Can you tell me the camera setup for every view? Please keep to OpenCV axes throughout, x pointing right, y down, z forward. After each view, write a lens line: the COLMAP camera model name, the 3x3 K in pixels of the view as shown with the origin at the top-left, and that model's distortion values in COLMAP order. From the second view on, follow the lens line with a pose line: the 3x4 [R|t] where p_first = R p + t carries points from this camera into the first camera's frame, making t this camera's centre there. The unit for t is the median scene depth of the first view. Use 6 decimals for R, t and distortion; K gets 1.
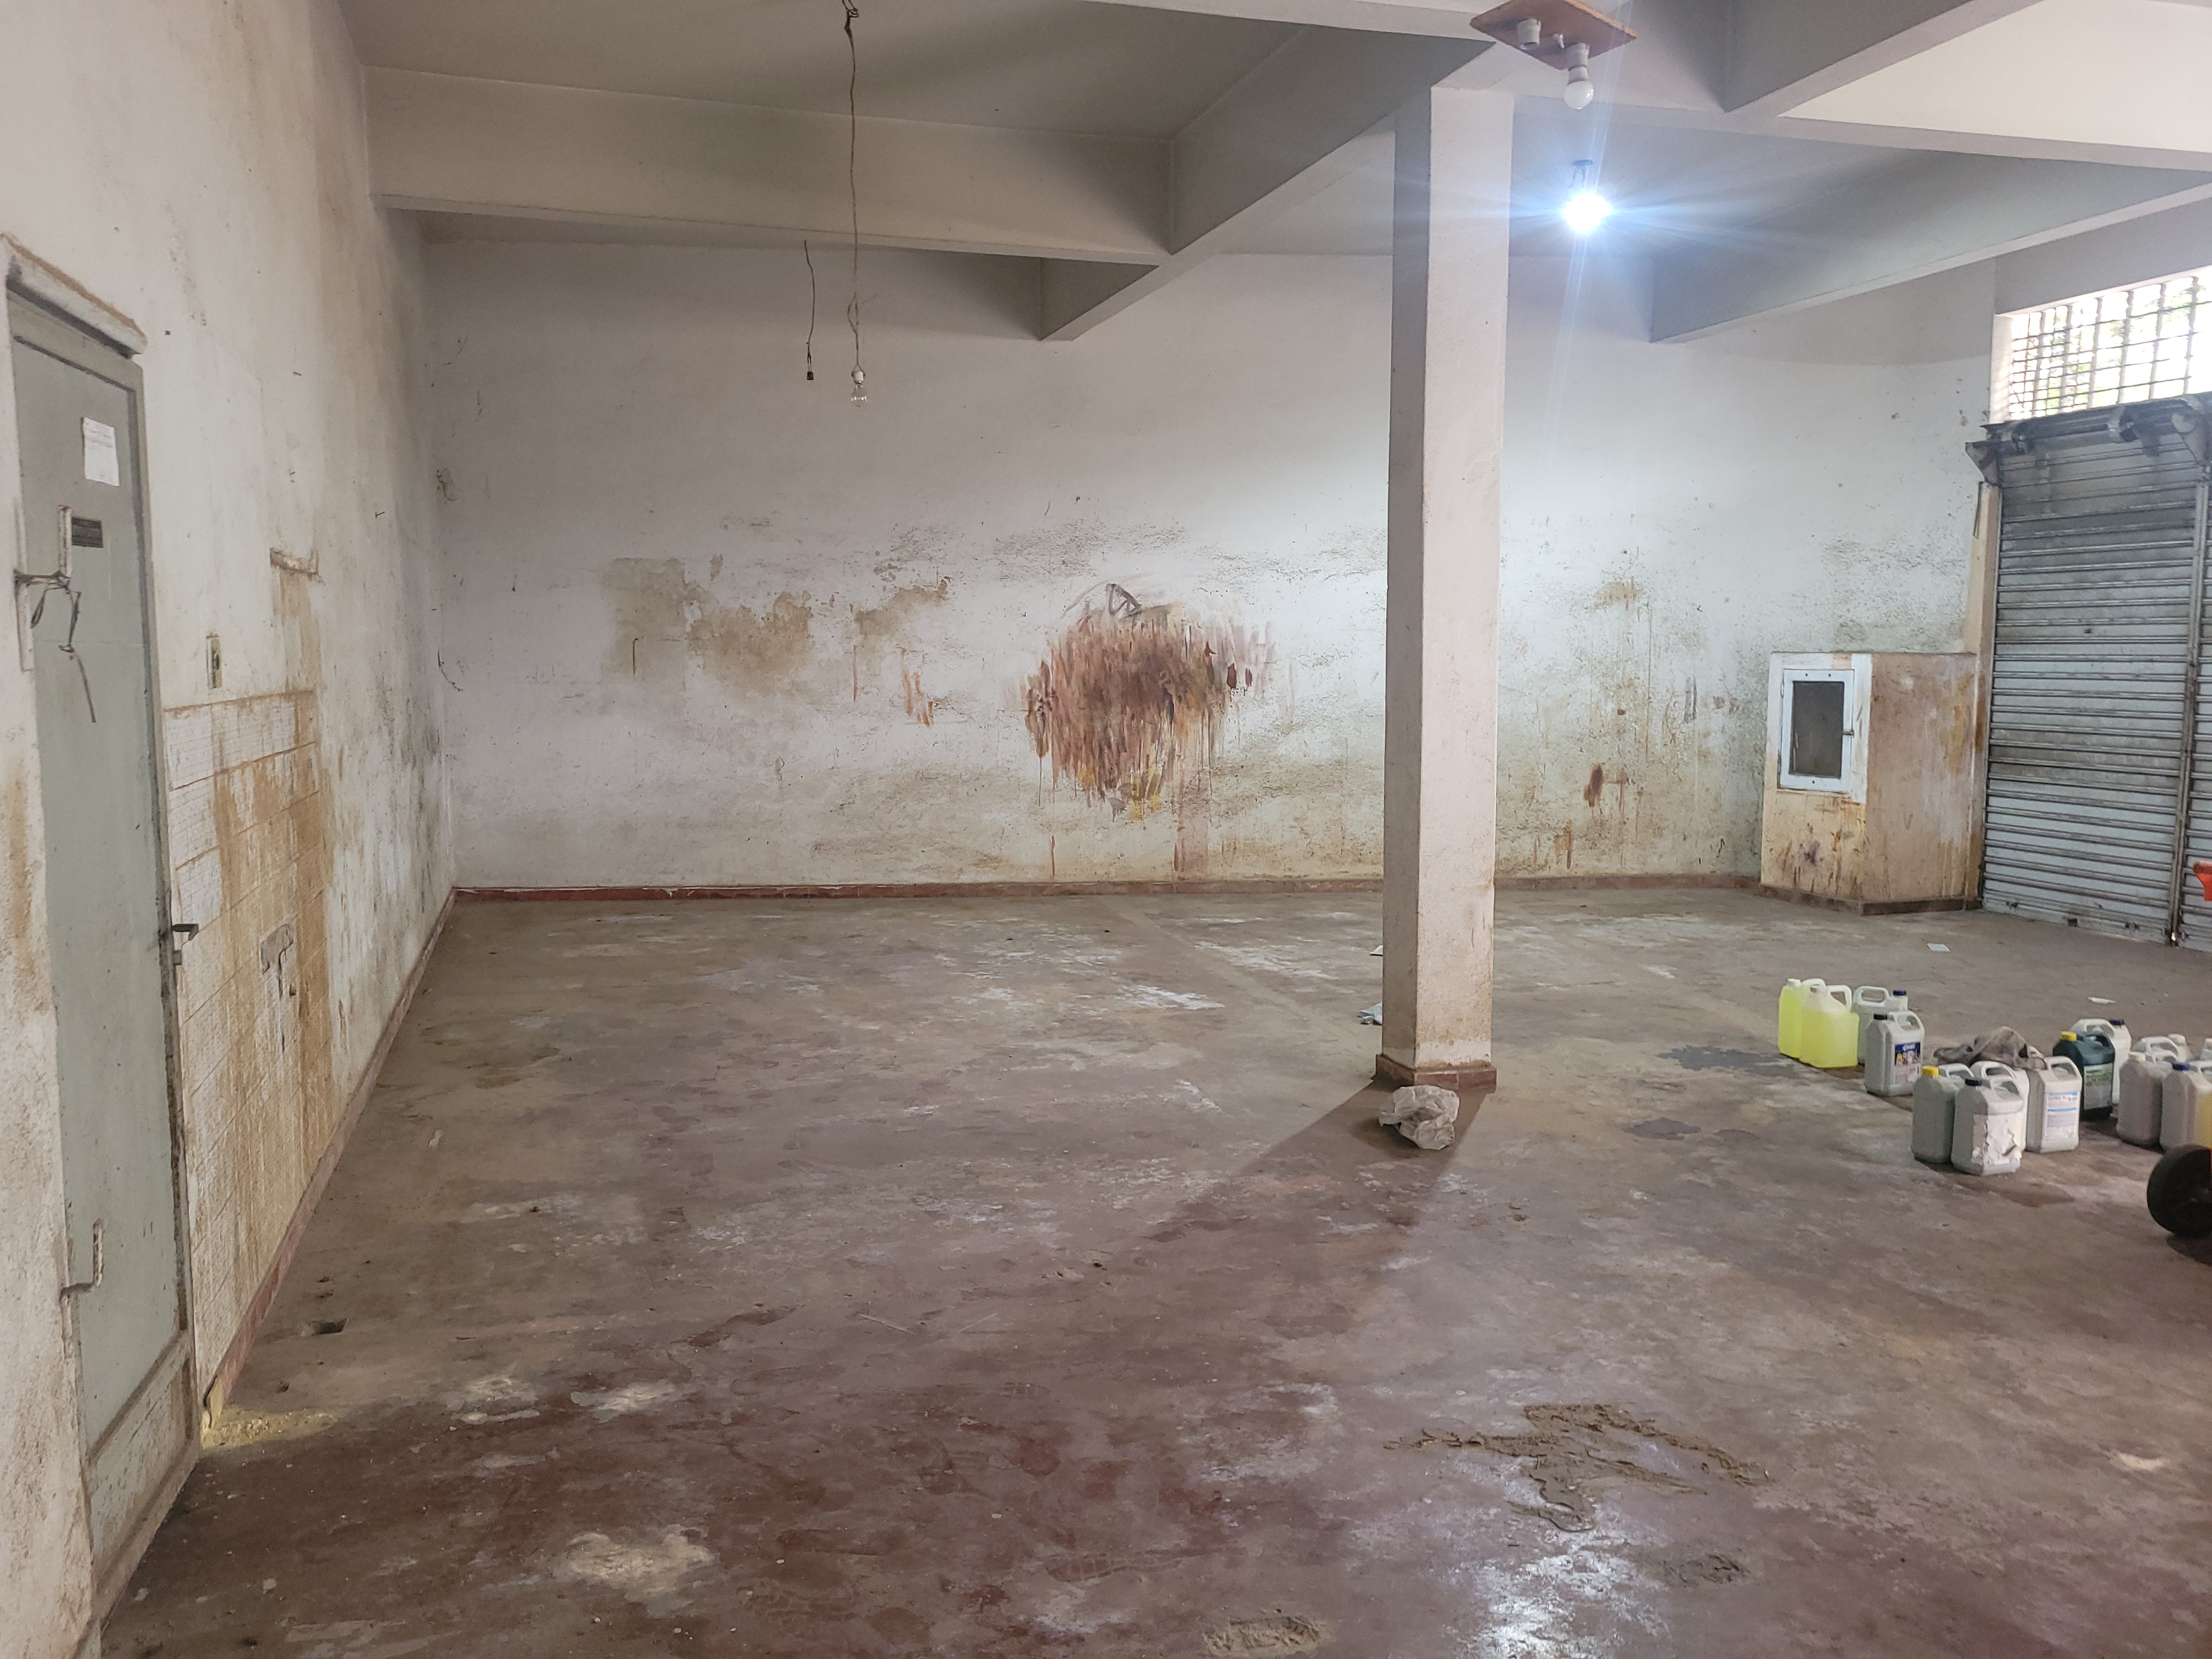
lens RADIAL K [[1646.4, 0, 1099.1], [0, 1646.4, 809.0], [0, 0, 1]] dist [0.057679, -0.049971]
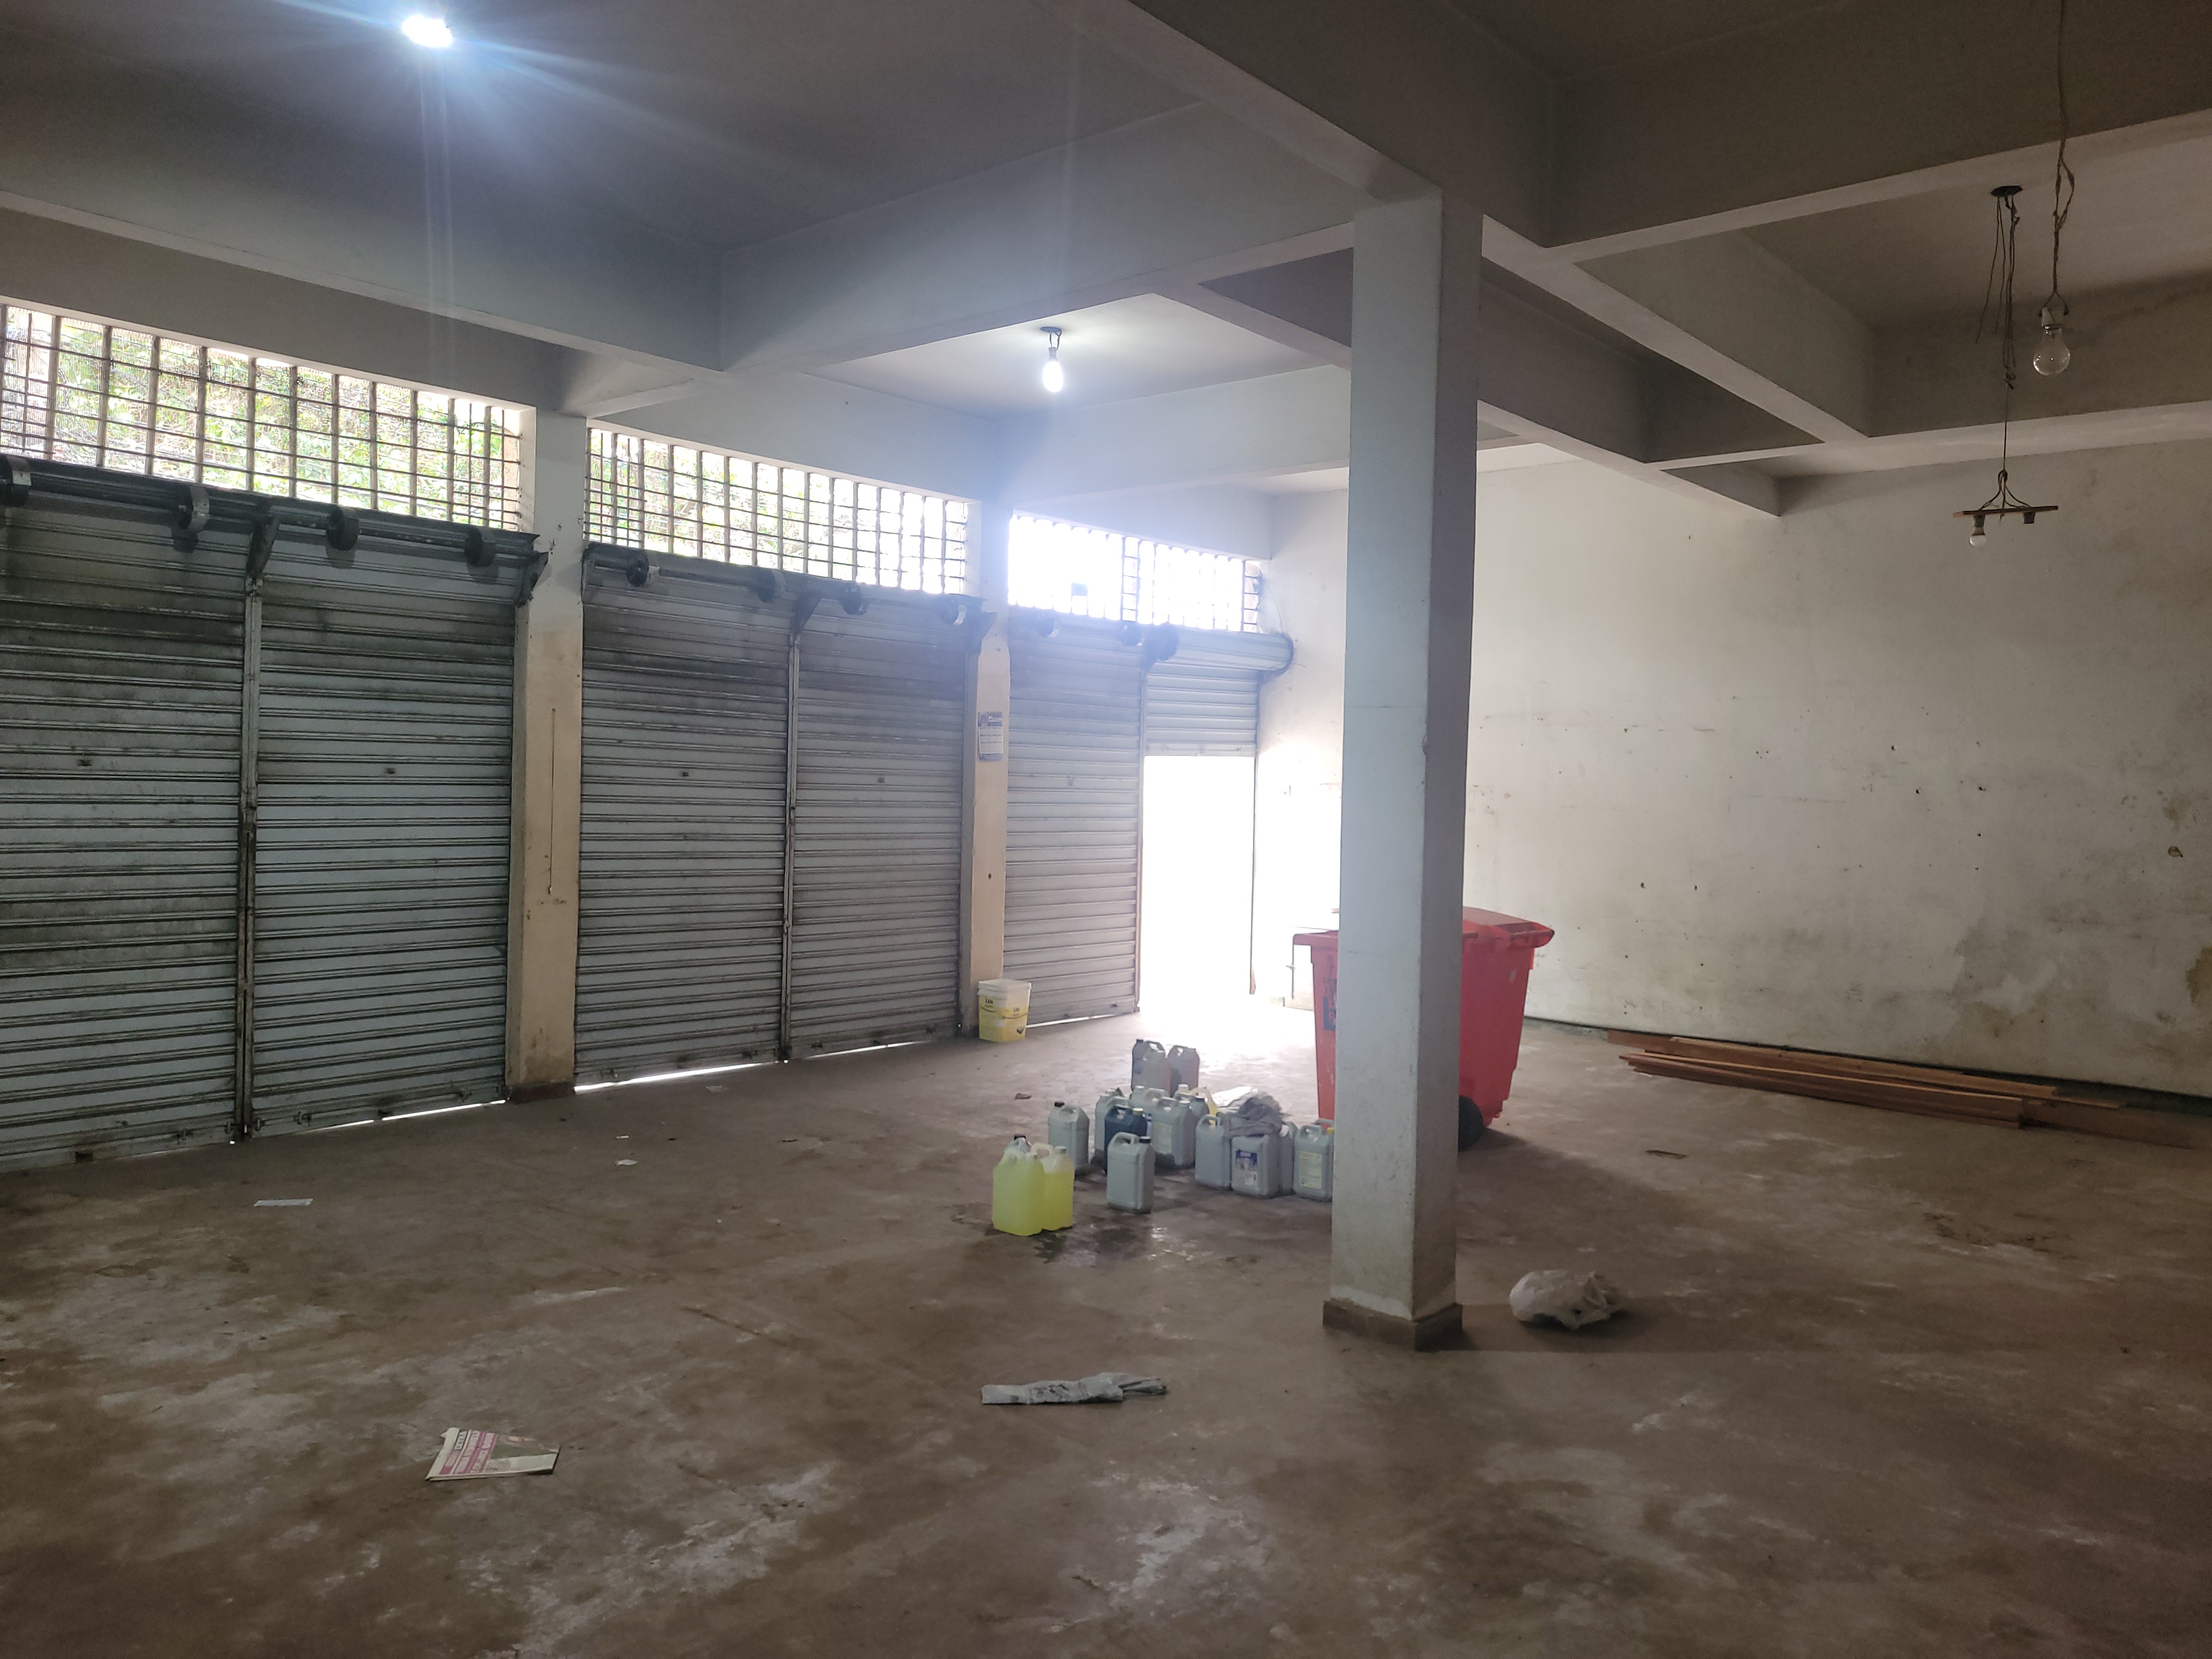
lens RADIAL K [[1667.3, 0, 1101.1], [0, 1667.3, 797.8], [0, 0, 1]] dist [0.050078, -0.043828]
pose [[-0.535856, -0.018104, 0.844116, -0.258301], [0.059542, 0.996471, 0.059170, -0.097991], [-0.842208, 0.081966, -0.532886, 0.921903]]
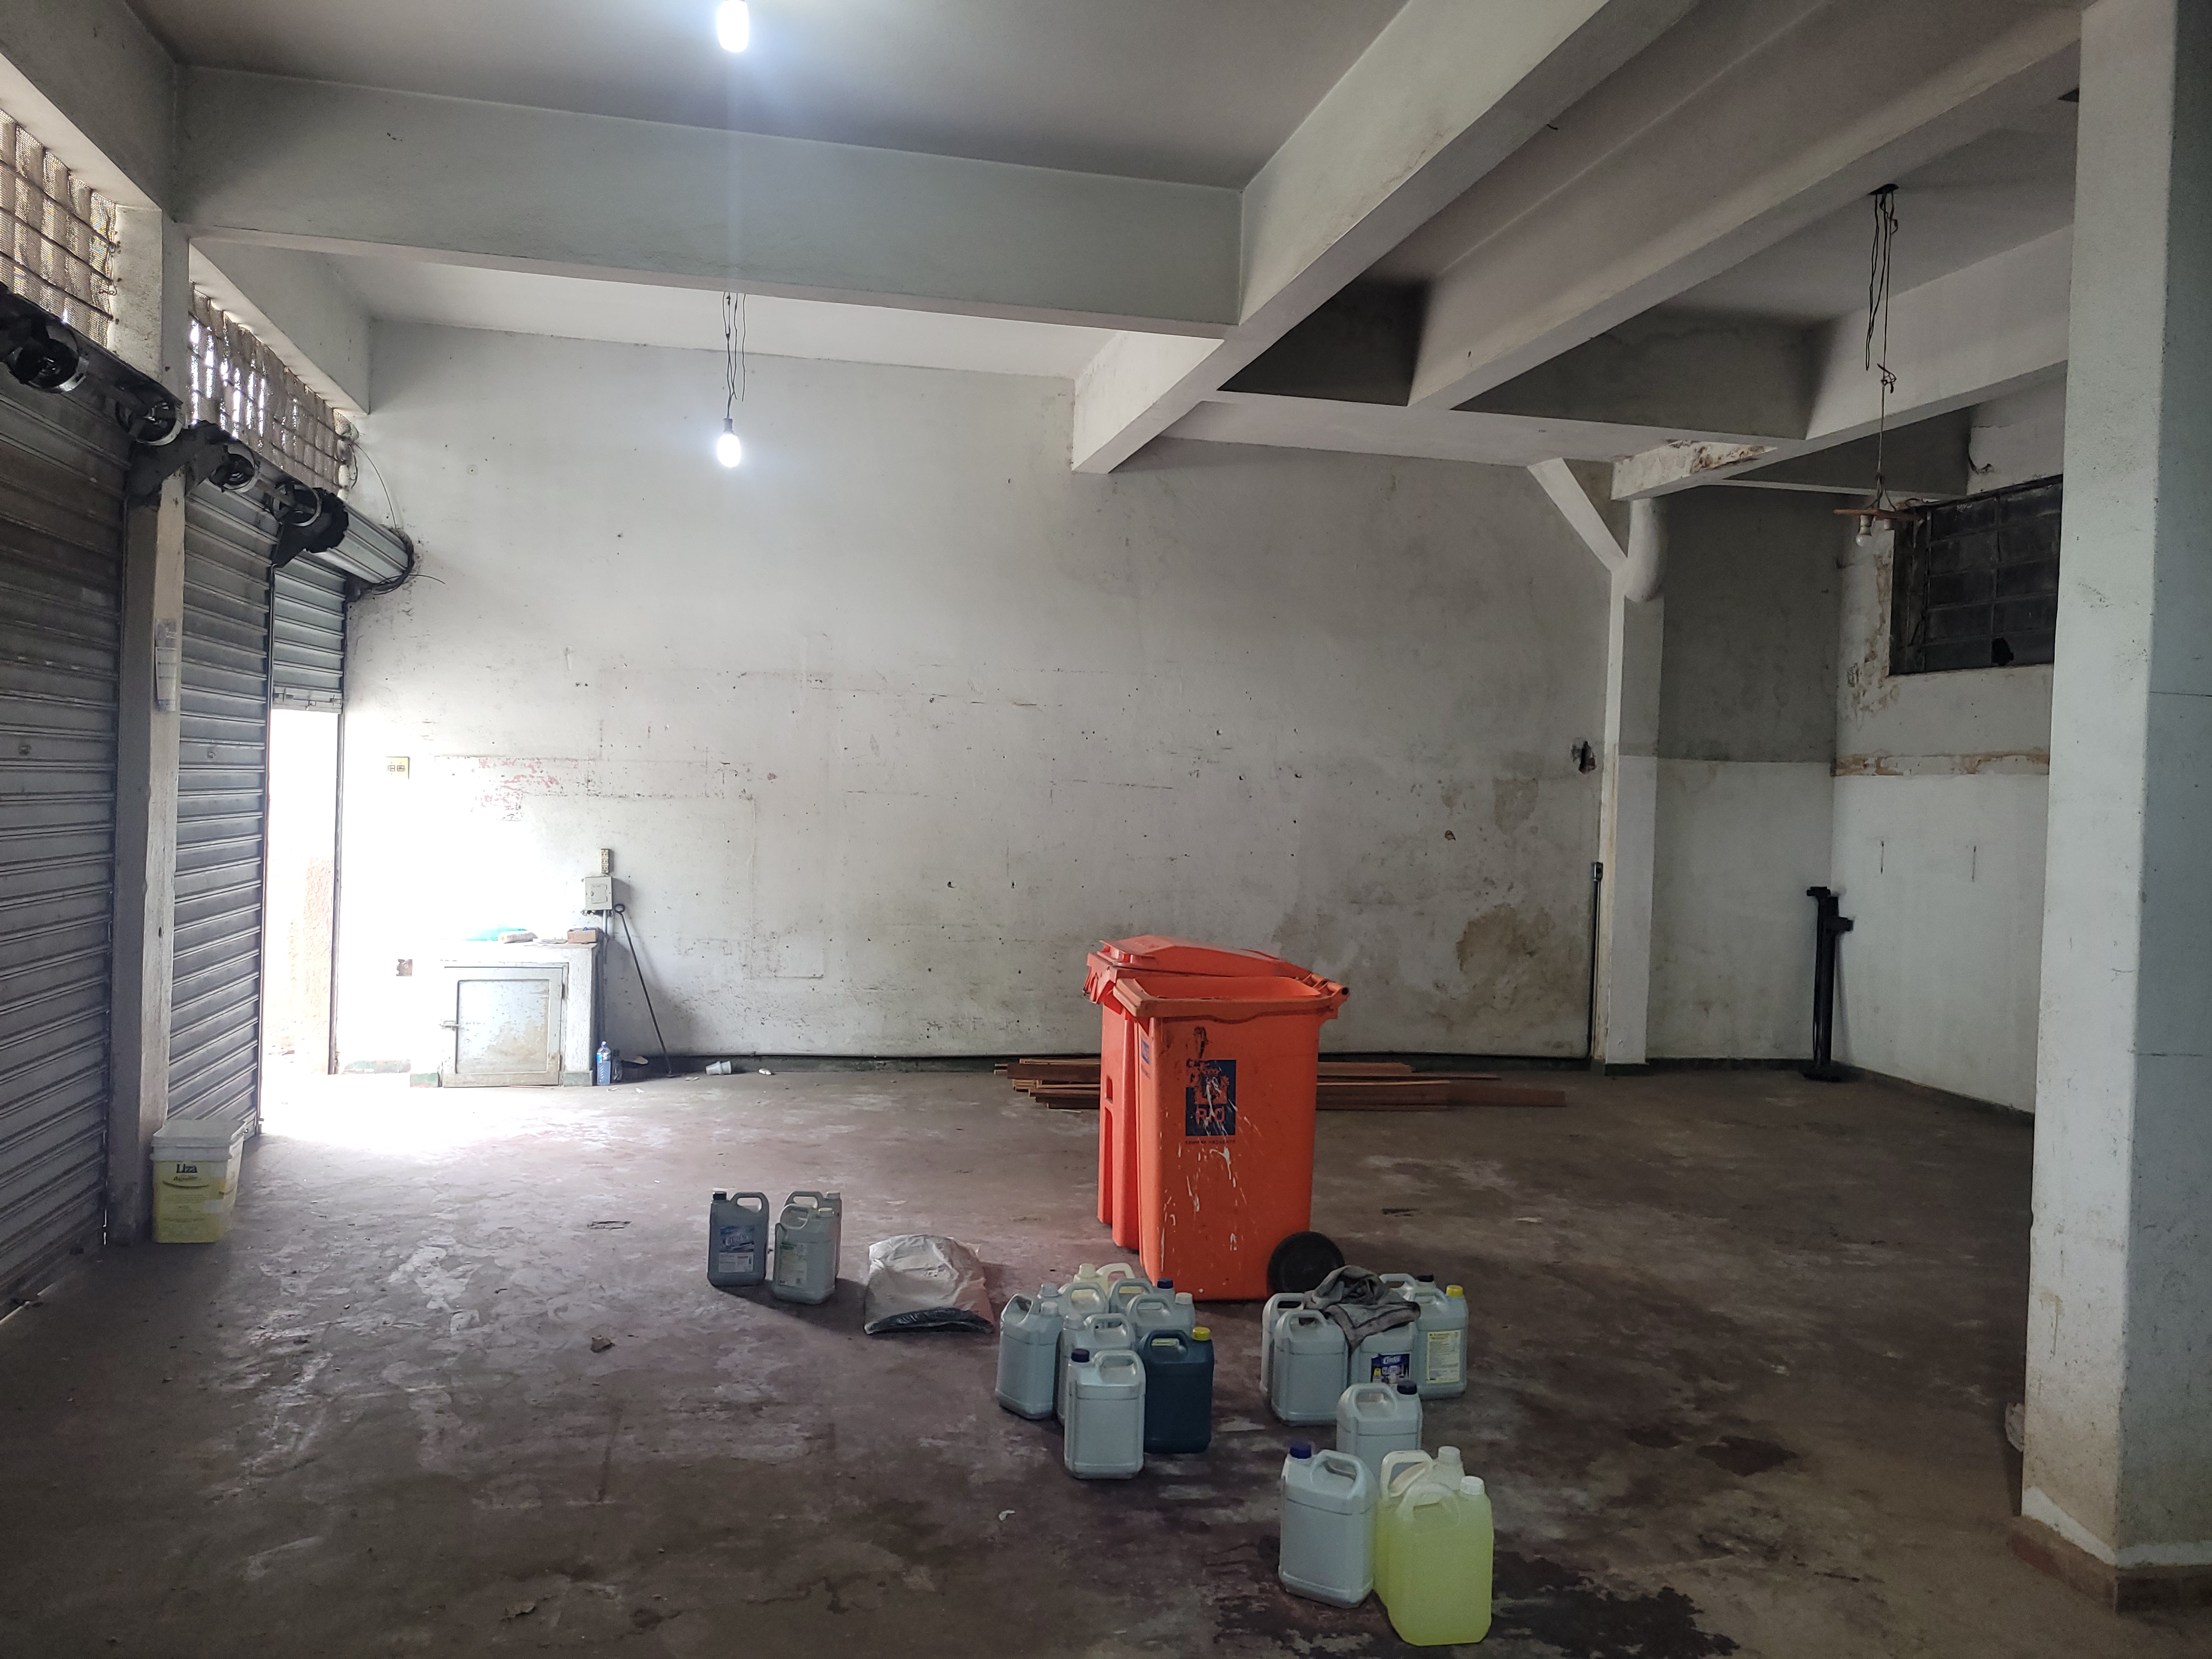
lens RADIAL K [[1667.3, 0, 1101.1], [0, 1667.3, 797.8], [0, 0, 1]] dist [0.050078, -0.043828]
pose [[-0.996480, -0.032599, 0.077233, 0.315559], [-0.024504, 0.994325, 0.103527, -0.100653], [-0.080170, 0.101270, -0.991623, 0.950663]]
